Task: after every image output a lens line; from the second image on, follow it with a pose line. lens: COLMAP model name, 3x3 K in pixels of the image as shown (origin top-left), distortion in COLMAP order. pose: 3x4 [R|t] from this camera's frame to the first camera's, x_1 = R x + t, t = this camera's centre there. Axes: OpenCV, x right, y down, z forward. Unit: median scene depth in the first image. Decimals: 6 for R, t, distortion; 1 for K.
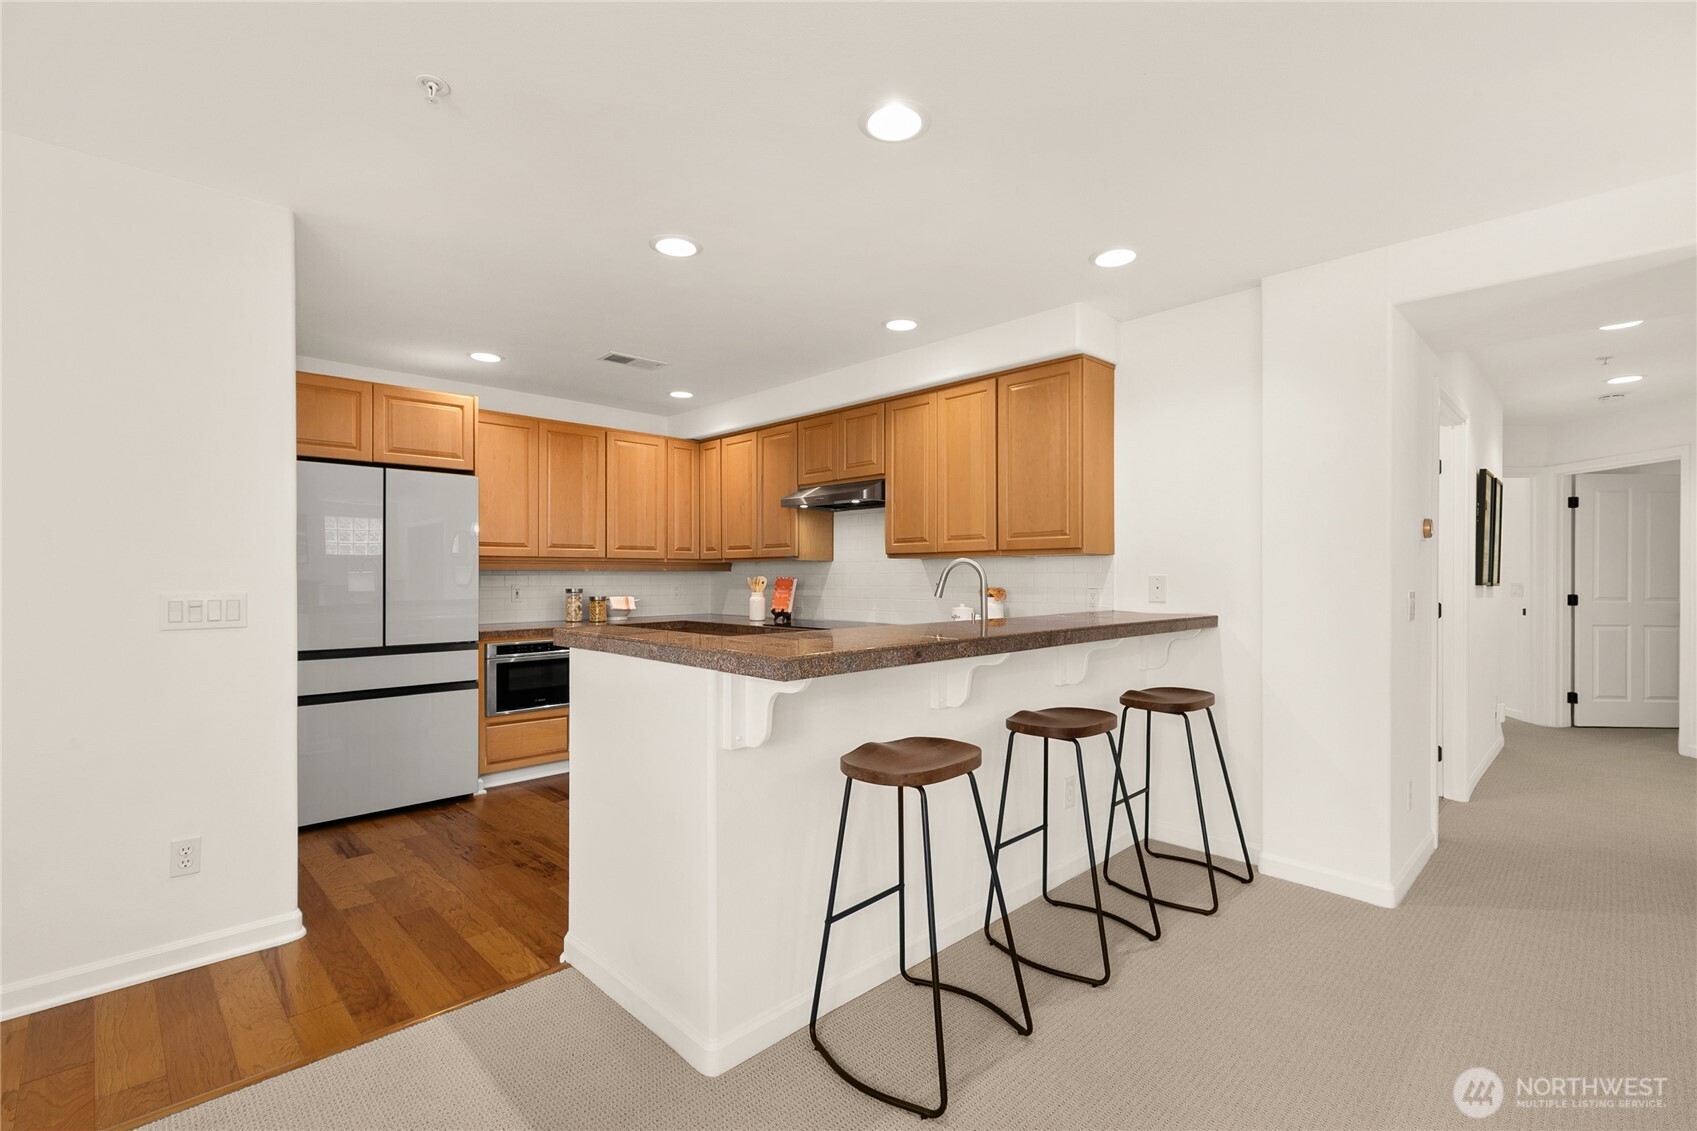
lens RADIAL K [[775.8, 0, 850.3], [0, 775.8, 571.9], [0, 0, 1]] dist [0.006820, -0.000063]
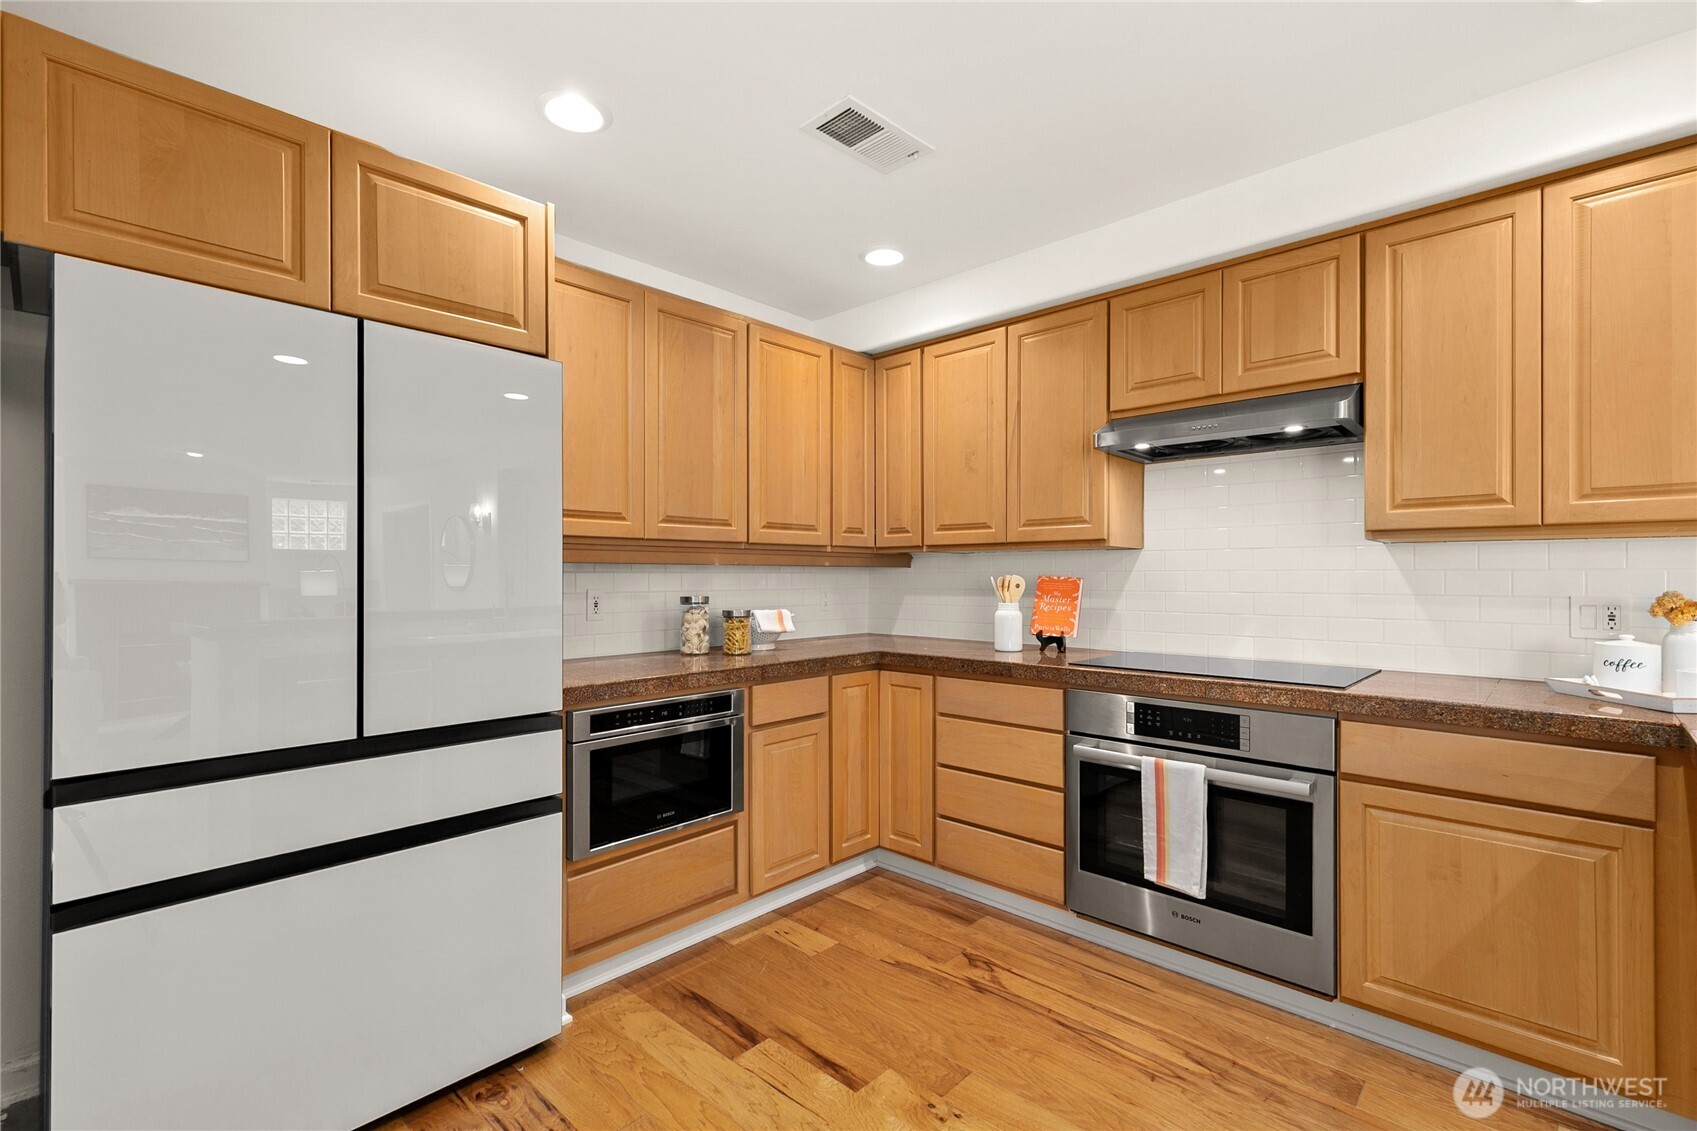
lens RADIAL K [[766.2, 0, 847.7], [0, 766.2, 572.1], [0, 0, 1]] dist [0.008525, 0.000028]
pose [[0.999279, 0.001137, 0.037959, -0.267434], [-0.001148, 0.999999, 0.000260, 0.003627], [-0.037959, -0.000303, 0.999279, 0.436704]]
